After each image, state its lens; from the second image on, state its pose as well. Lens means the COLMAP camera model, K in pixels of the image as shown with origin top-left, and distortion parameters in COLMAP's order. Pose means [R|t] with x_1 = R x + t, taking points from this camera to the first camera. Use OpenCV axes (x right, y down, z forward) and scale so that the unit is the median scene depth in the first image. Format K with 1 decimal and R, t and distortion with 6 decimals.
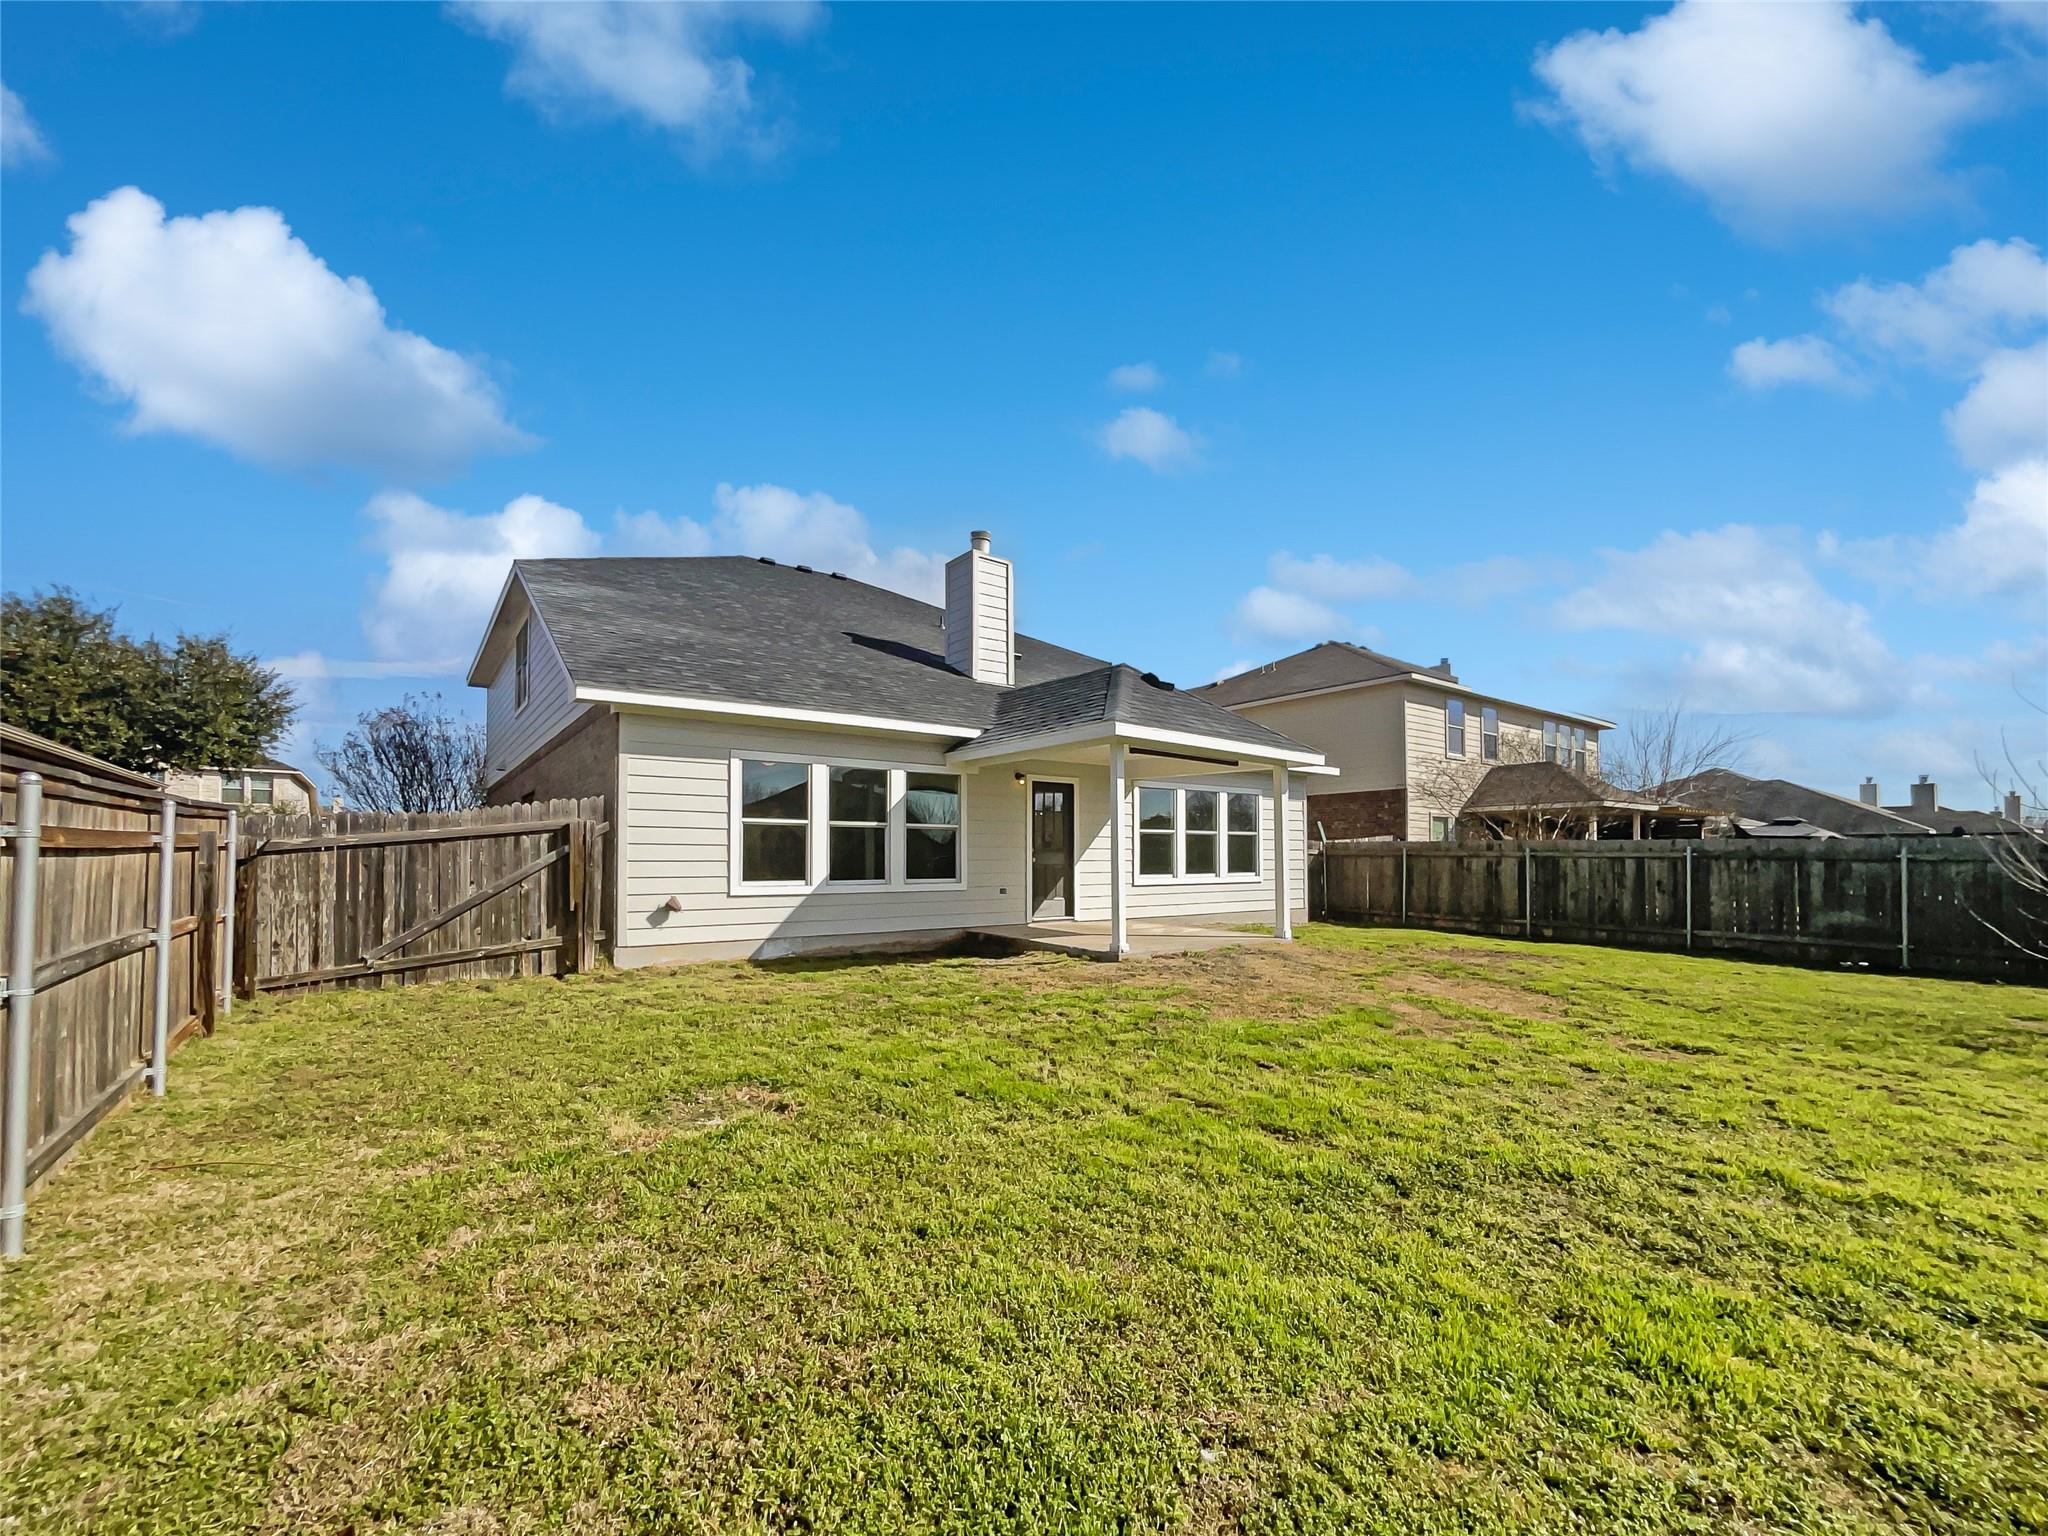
lens RADIAL K [[833.0, 0, 1016.1], [0, 833.0, 830.9], [0, 0, 1]] dist [0.000645, 0.000822]
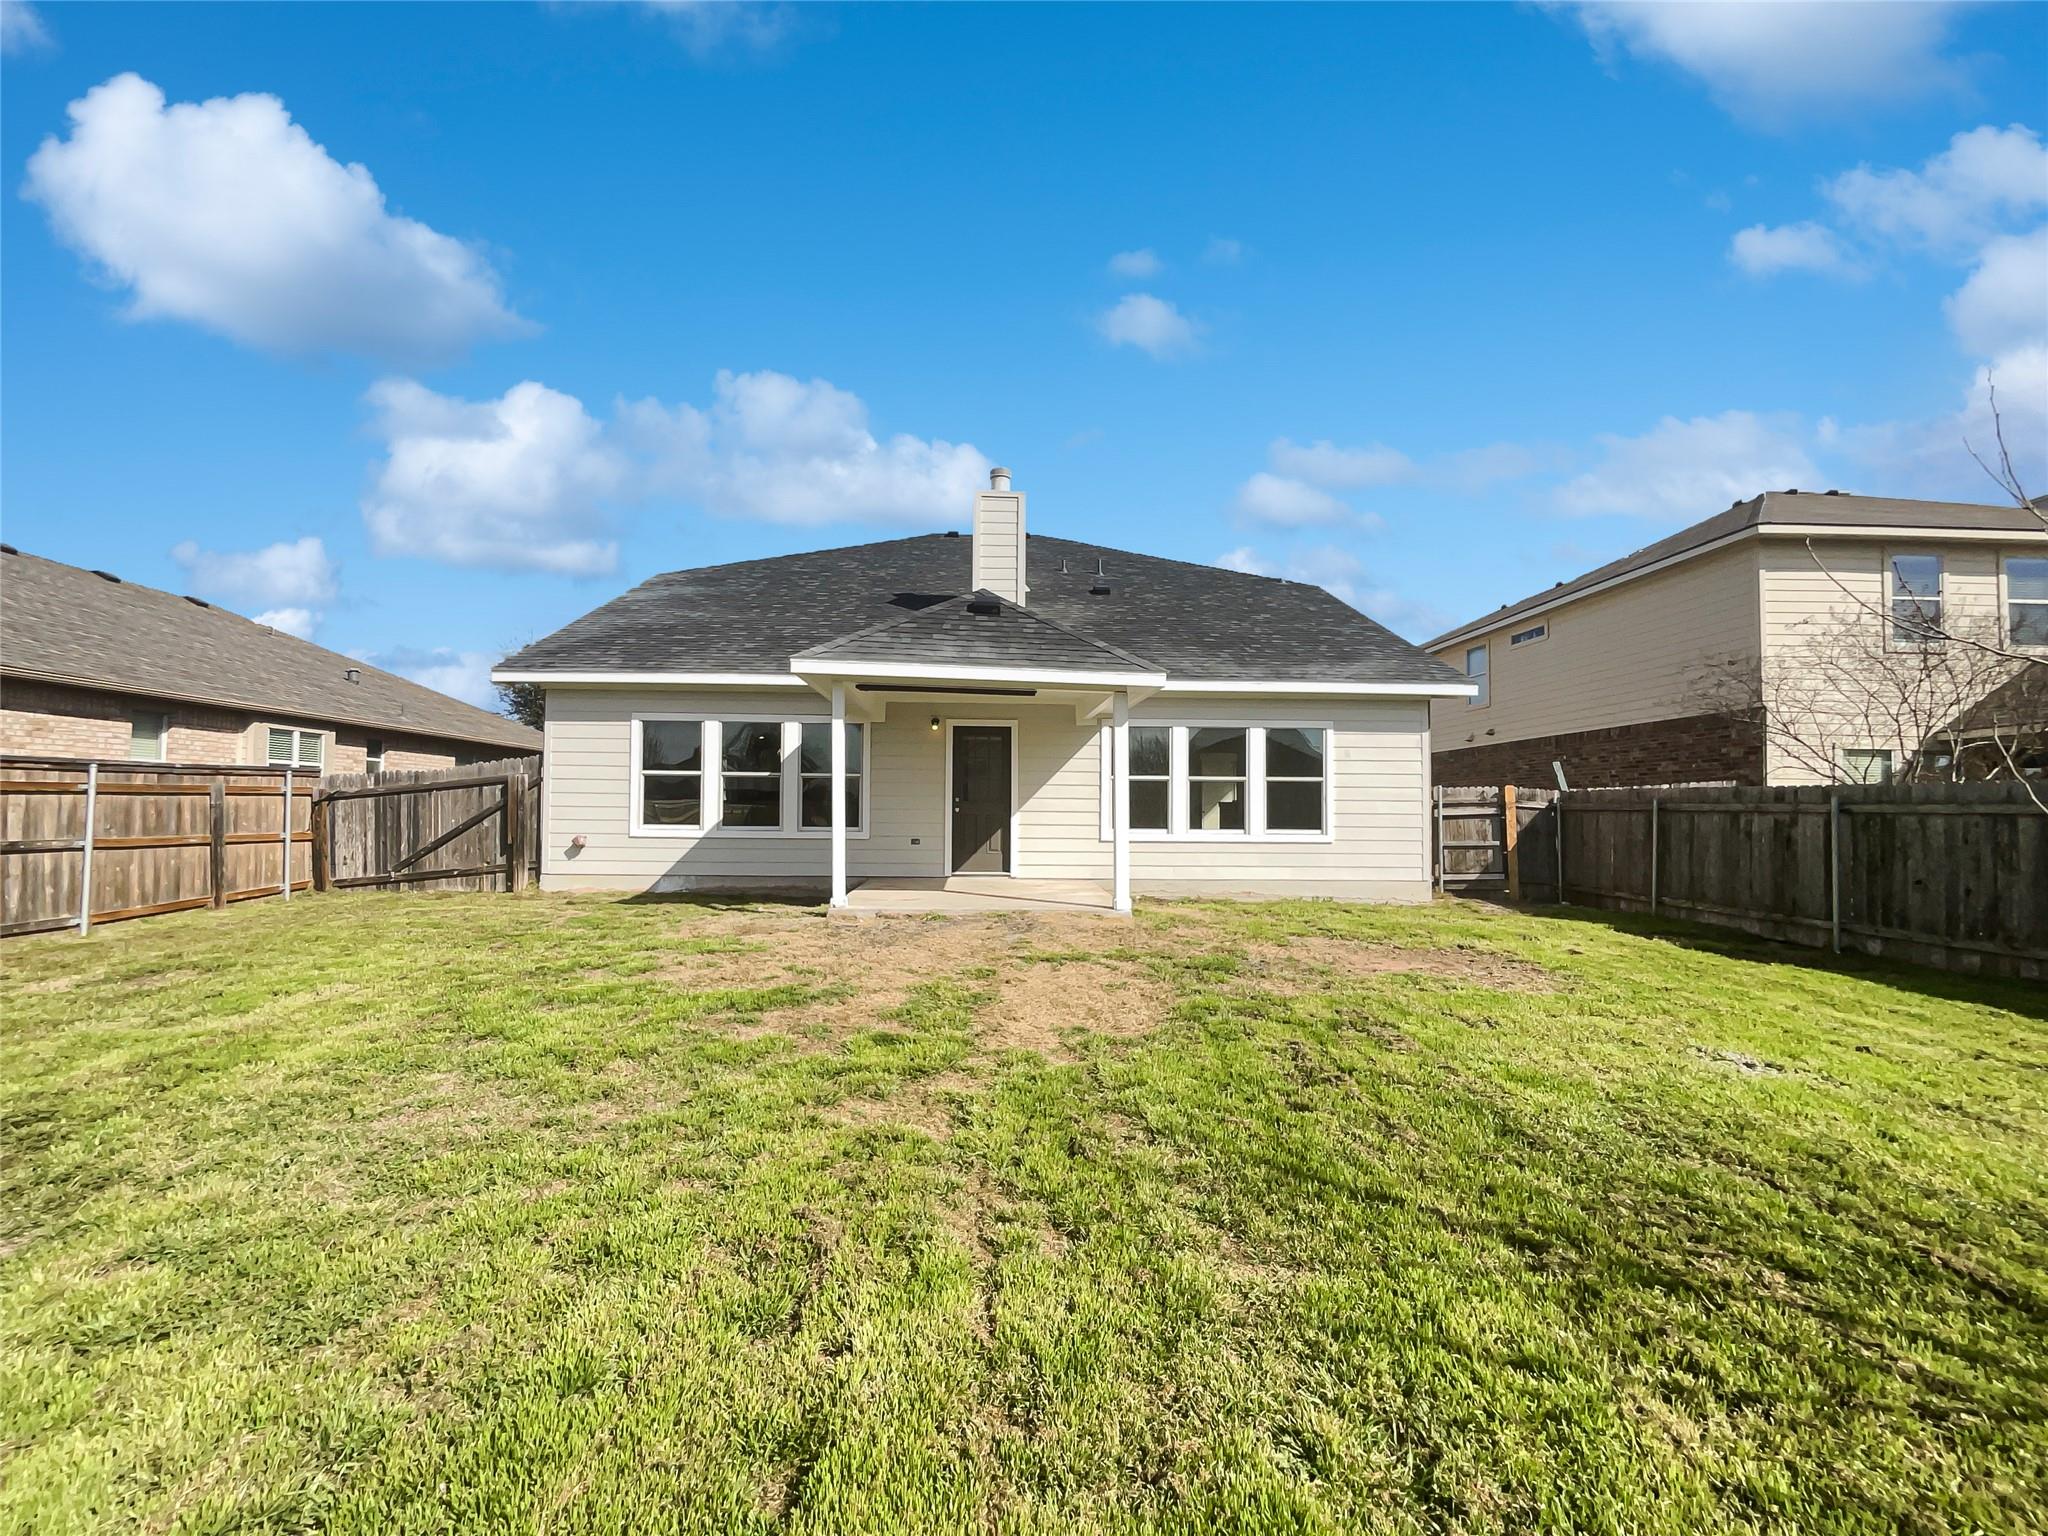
lens RADIAL K [[833.0, 0, 1036.9], [0, 833.0, 787.0], [0, 0, 1]] dist [0.000645, 0.000822]
pose [[0.824466, -0.009728, -0.565827, 0.716867], [0.008630, 0.999952, -0.004616, 0.016384], [0.565845, -0.001077, 0.824511, 0.311631]]
